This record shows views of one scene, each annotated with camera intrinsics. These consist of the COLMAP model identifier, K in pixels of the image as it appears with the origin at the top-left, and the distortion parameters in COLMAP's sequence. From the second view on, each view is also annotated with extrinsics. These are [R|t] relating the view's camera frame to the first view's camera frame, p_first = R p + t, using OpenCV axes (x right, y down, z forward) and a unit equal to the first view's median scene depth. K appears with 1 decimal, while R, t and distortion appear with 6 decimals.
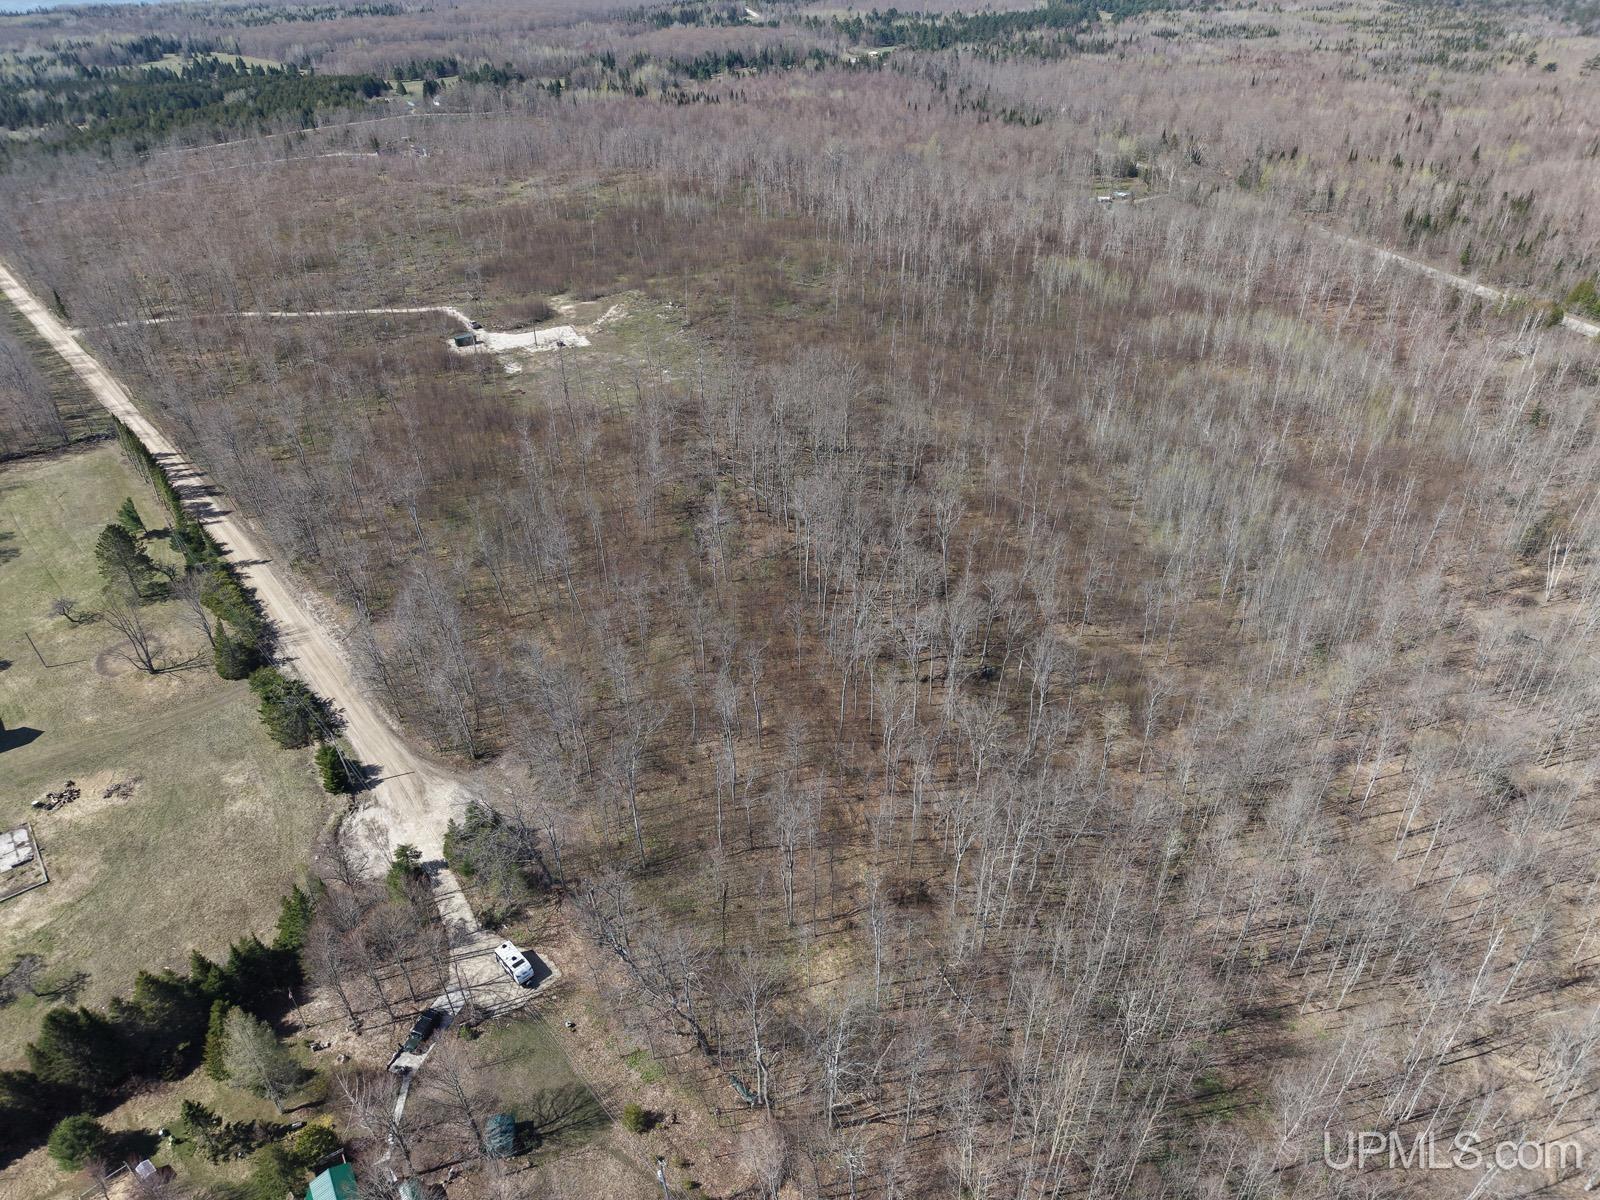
lens RADIAL K [[1065.3, 0, 796.9], [0, 1065.3, 607.6], [0, 0, 1]] dist [0.026183, -0.018854]
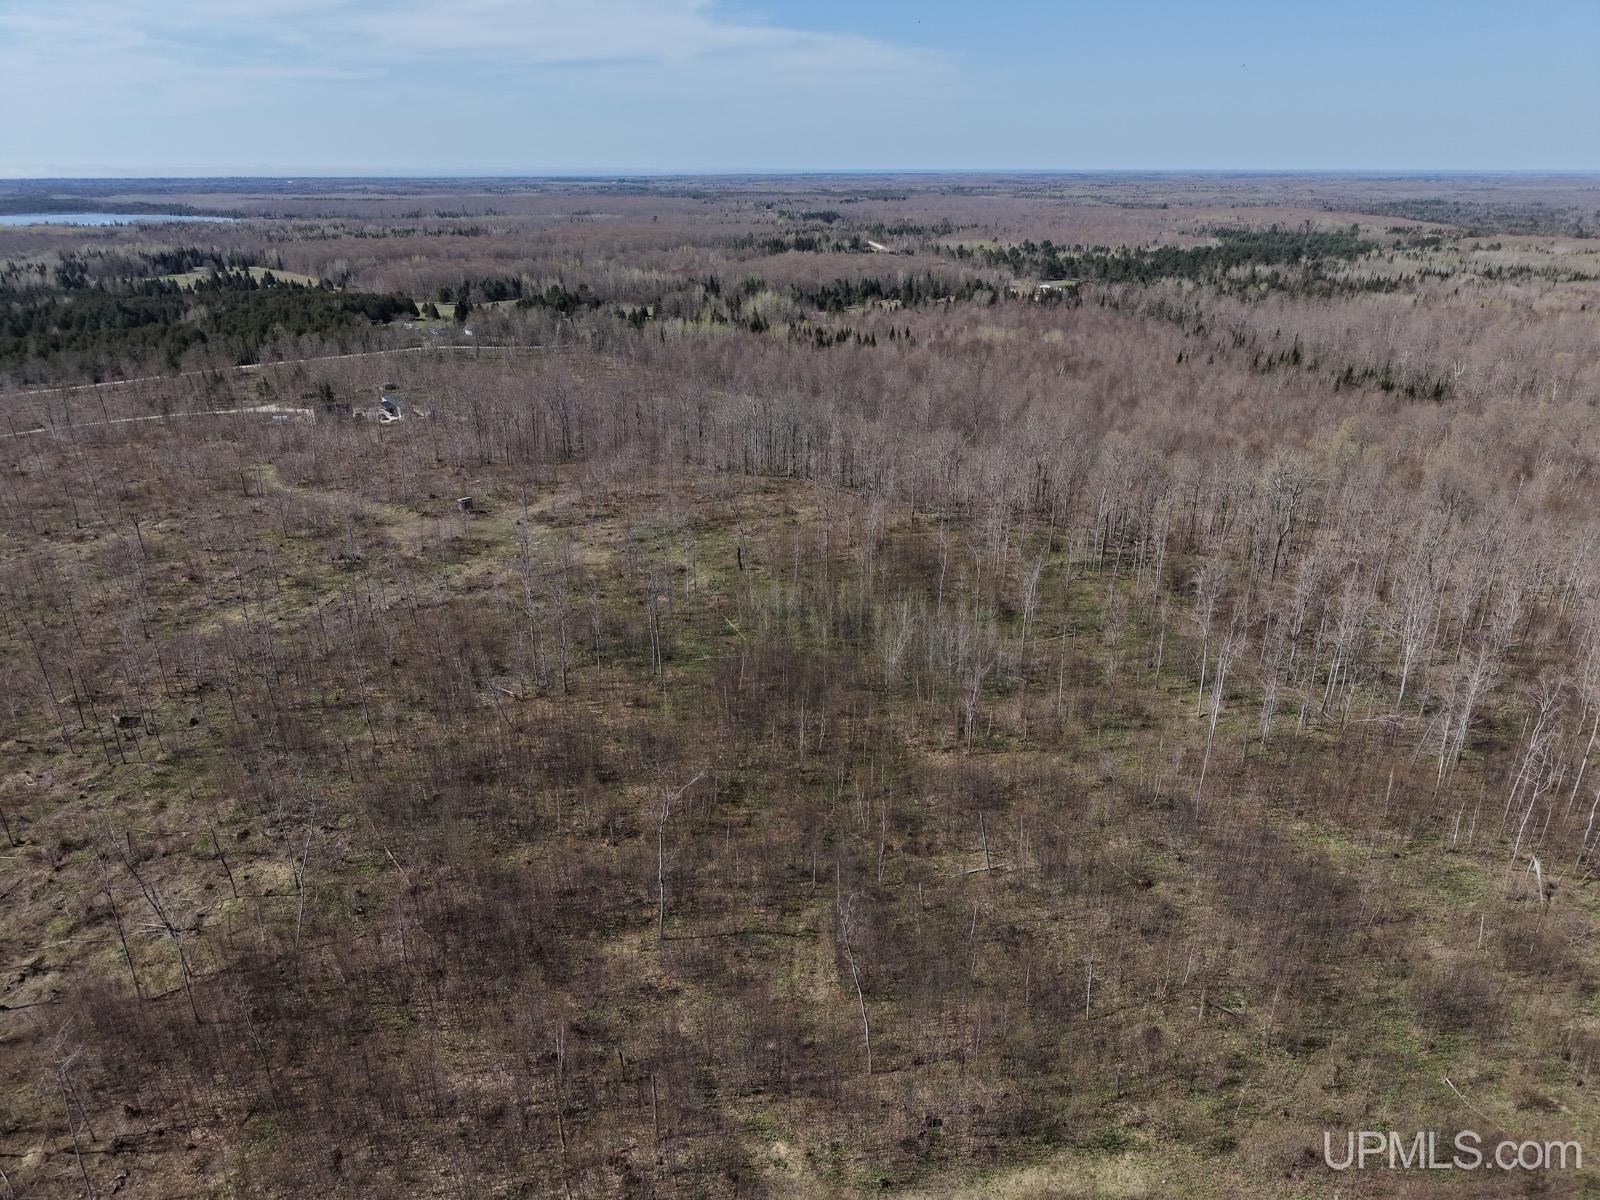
lens RADIAL K [[1069.2, 0, 803.0], [0, 1069.2, 603.9], [0, 0, 1]] dist [0.033149, -0.036098]
pose [[0.997409, 0.044409, -0.056602, -0.056425], [-0.054477, 0.980073, -0.191019, -0.141396], [0.046992, 0.193607, 0.979953, 0.289416]]
